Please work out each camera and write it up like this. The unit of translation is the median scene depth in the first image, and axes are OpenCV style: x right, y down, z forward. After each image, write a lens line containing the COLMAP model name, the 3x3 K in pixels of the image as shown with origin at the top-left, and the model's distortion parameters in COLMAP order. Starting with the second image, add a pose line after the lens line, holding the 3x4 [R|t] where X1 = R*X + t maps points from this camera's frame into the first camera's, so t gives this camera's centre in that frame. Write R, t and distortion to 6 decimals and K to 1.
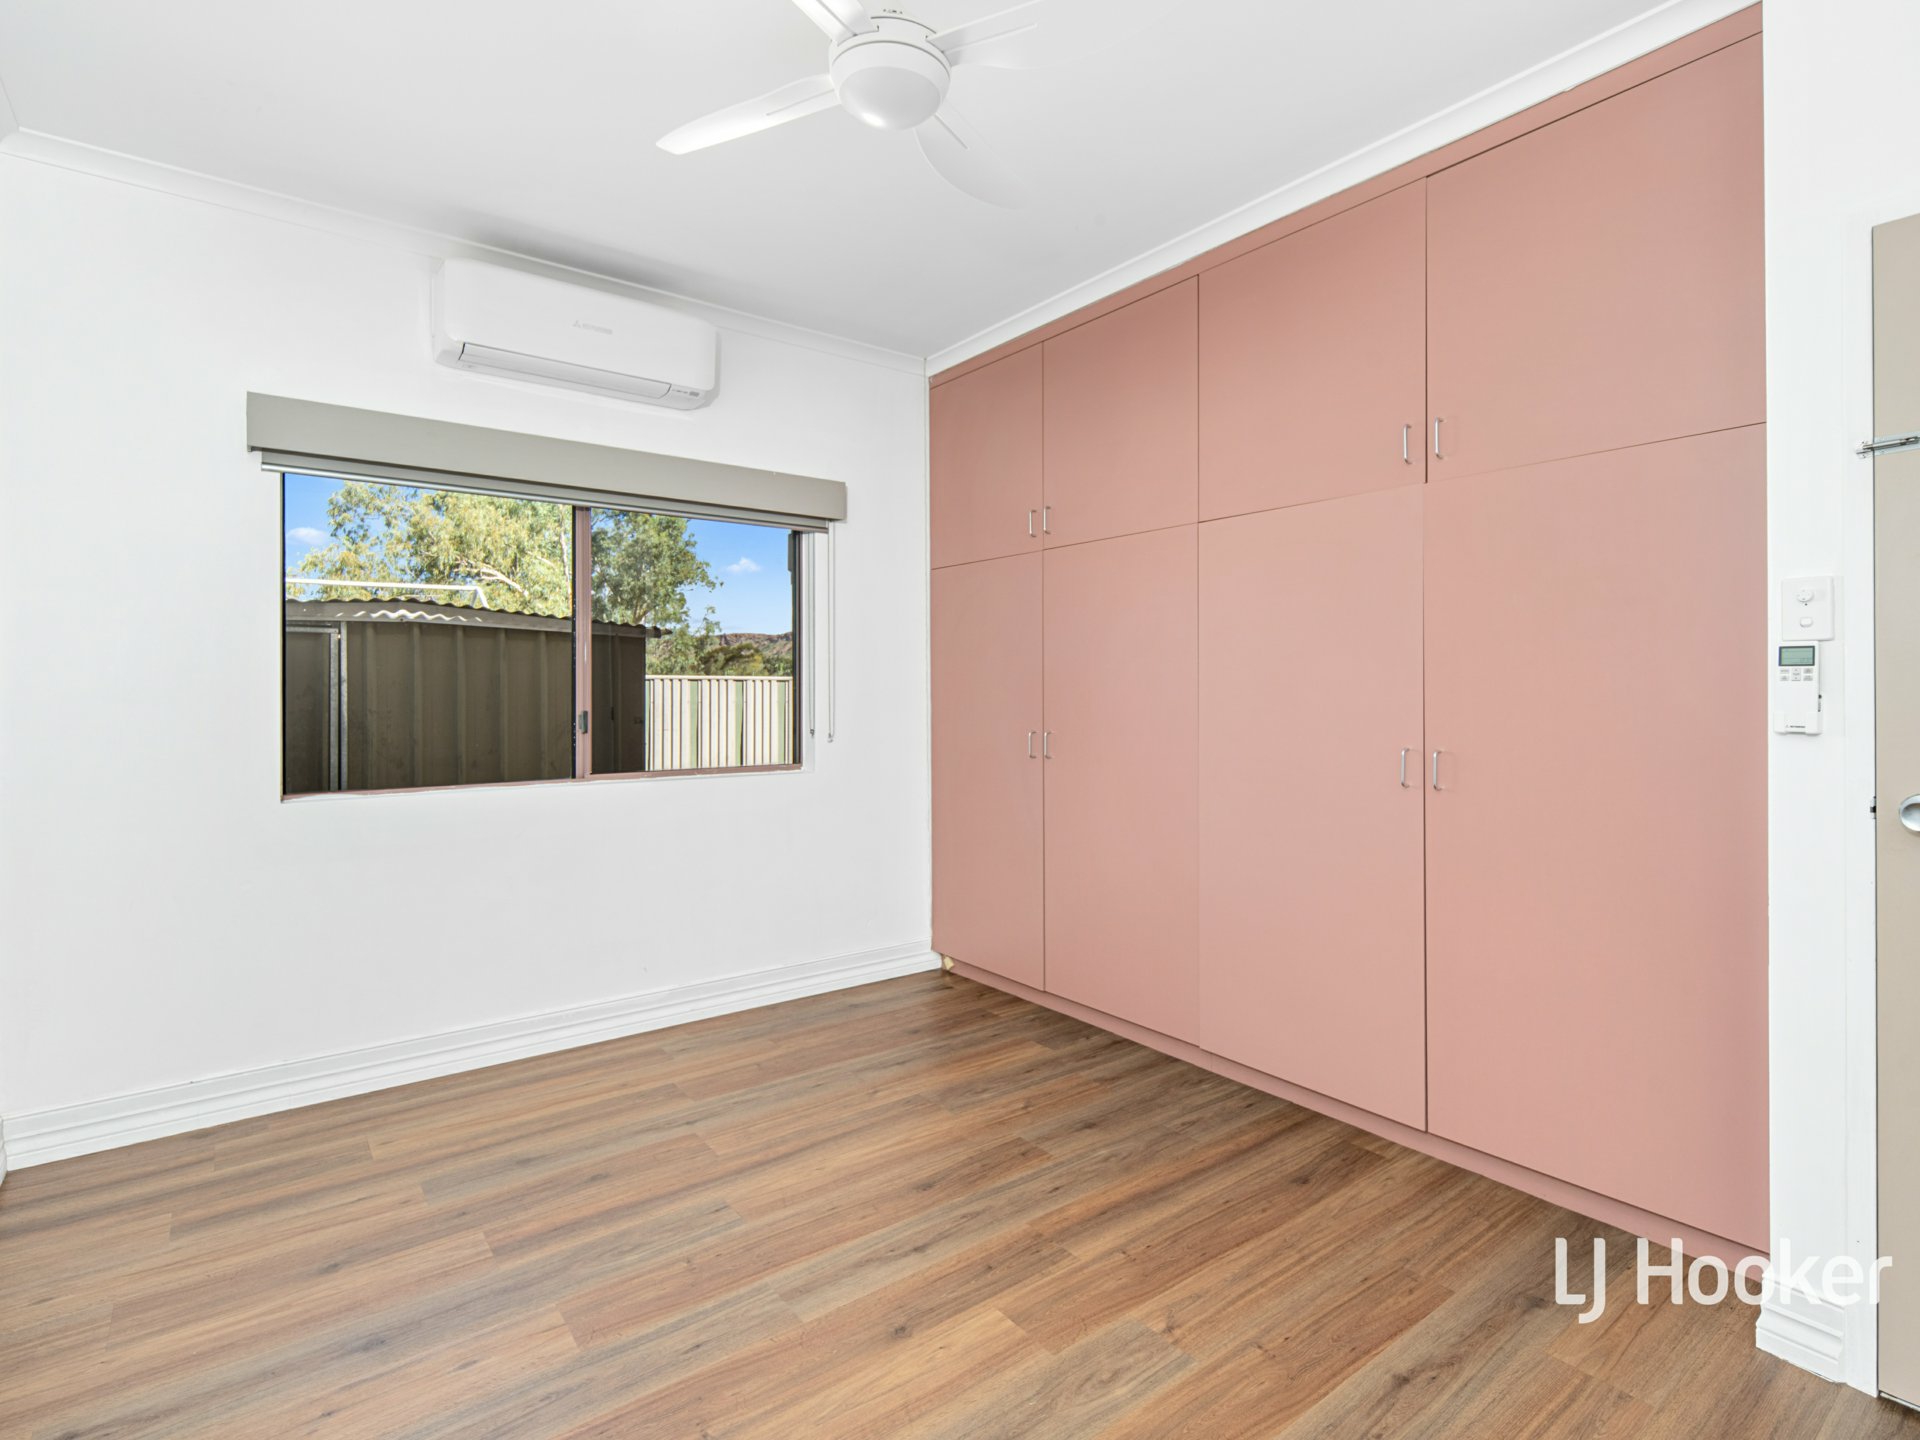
lens RADIAL K [[957.3, 0, 962.5], [0, 957.3, 699.8], [0, 0, 1]] dist [0.004008, -0.004318]
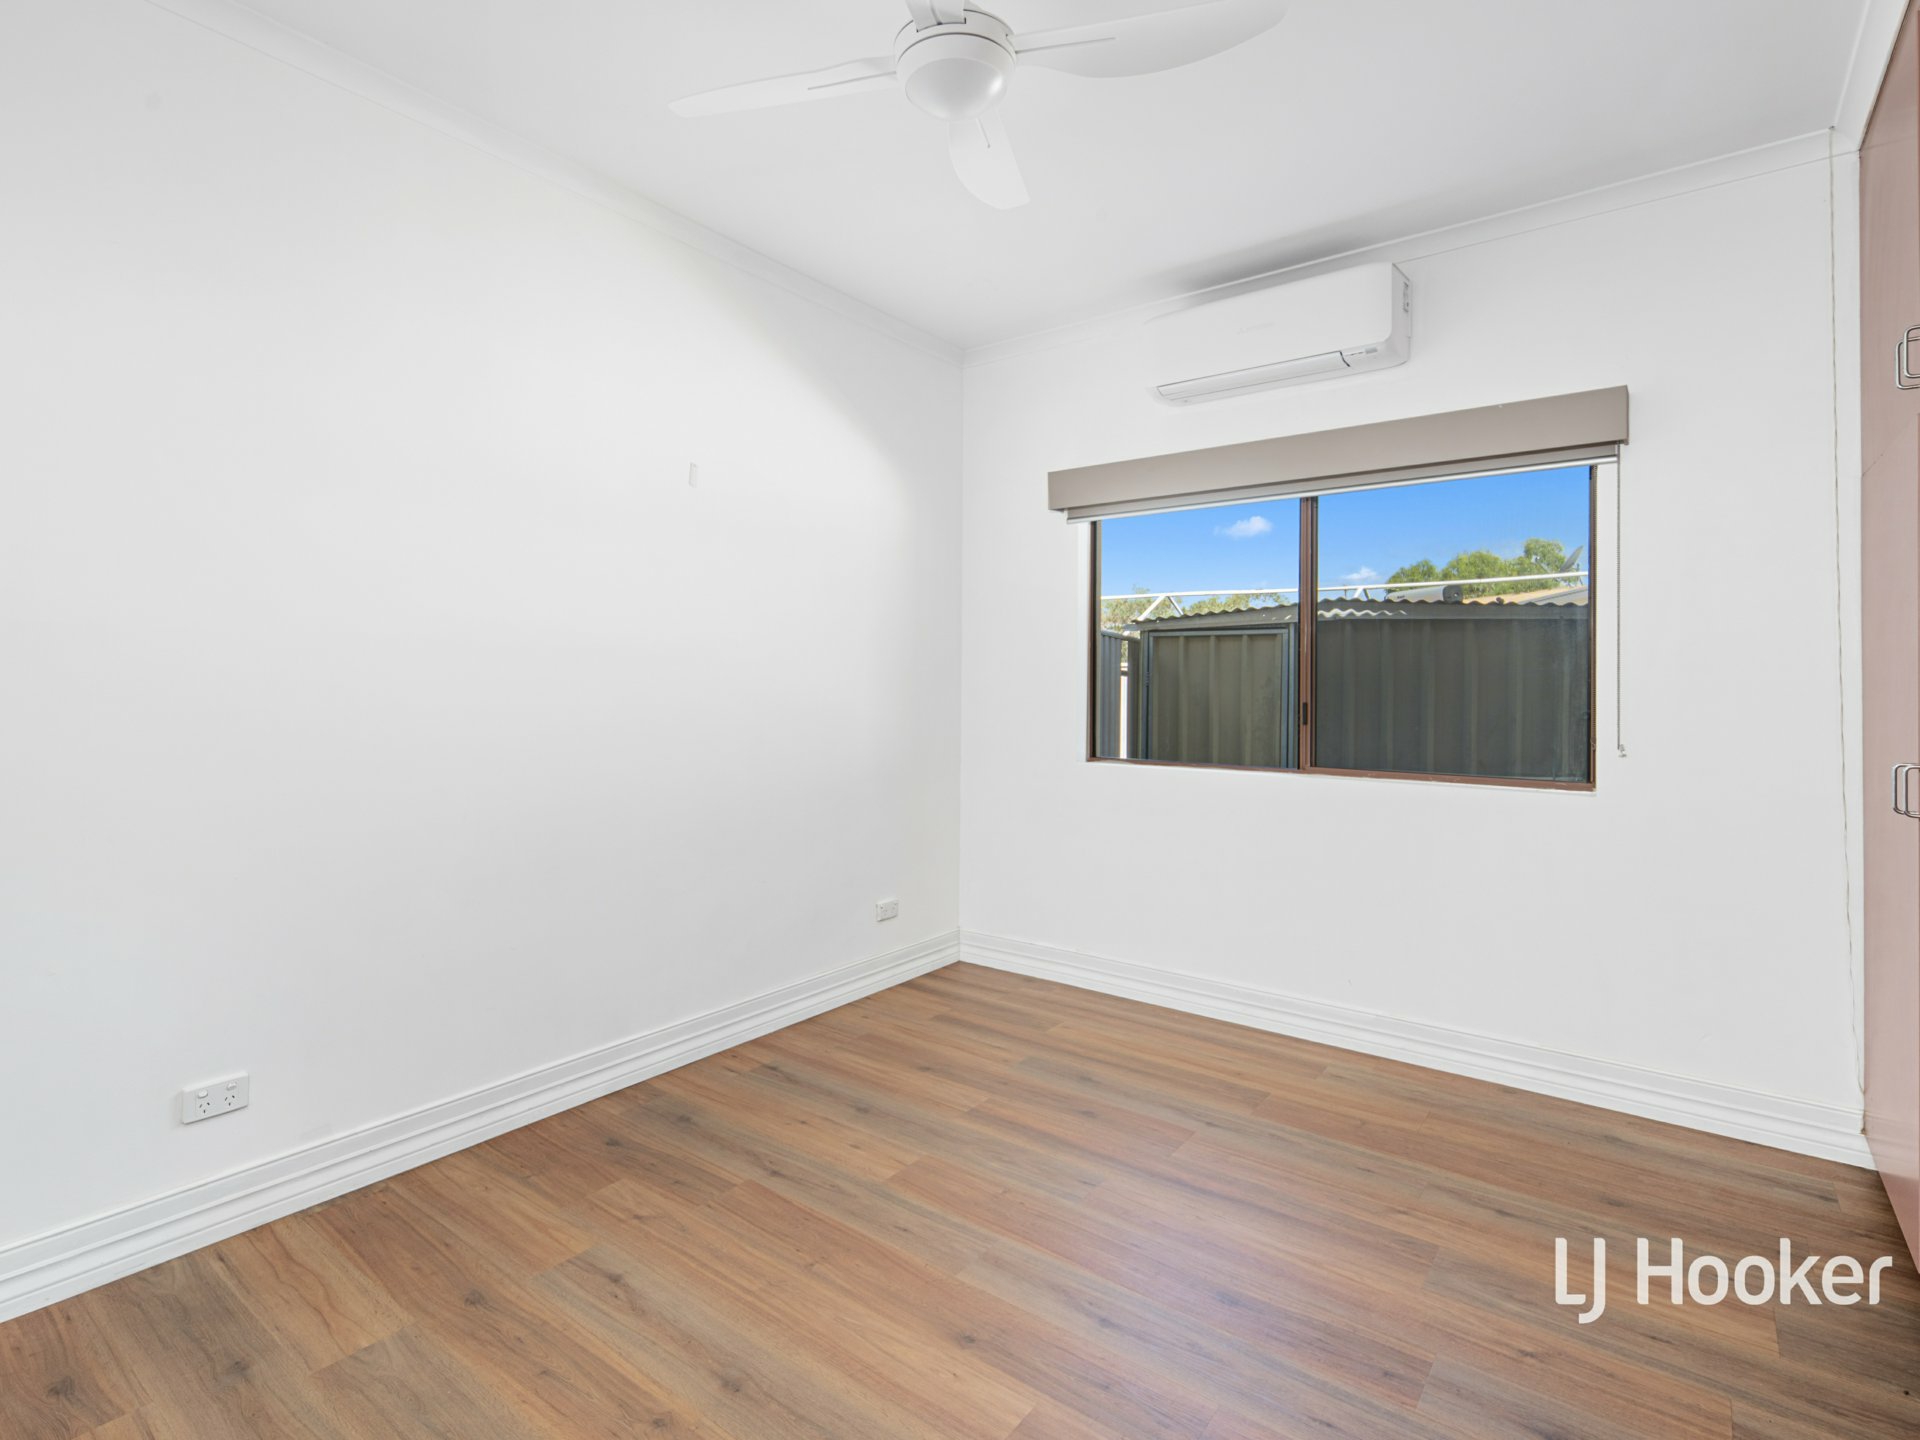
lens RADIAL K [[957.3, 0, 974.5], [0, 957.3, 685.7], [0, 0, 1]] dist [0.004008, -0.004318]
pose [[0.265036, 0.008020, -0.964205, 0.556891], [-0.015180, 0.999876, 0.004144, -0.006023], [0.964119, 0.013538, 0.265125, 0.473336]]
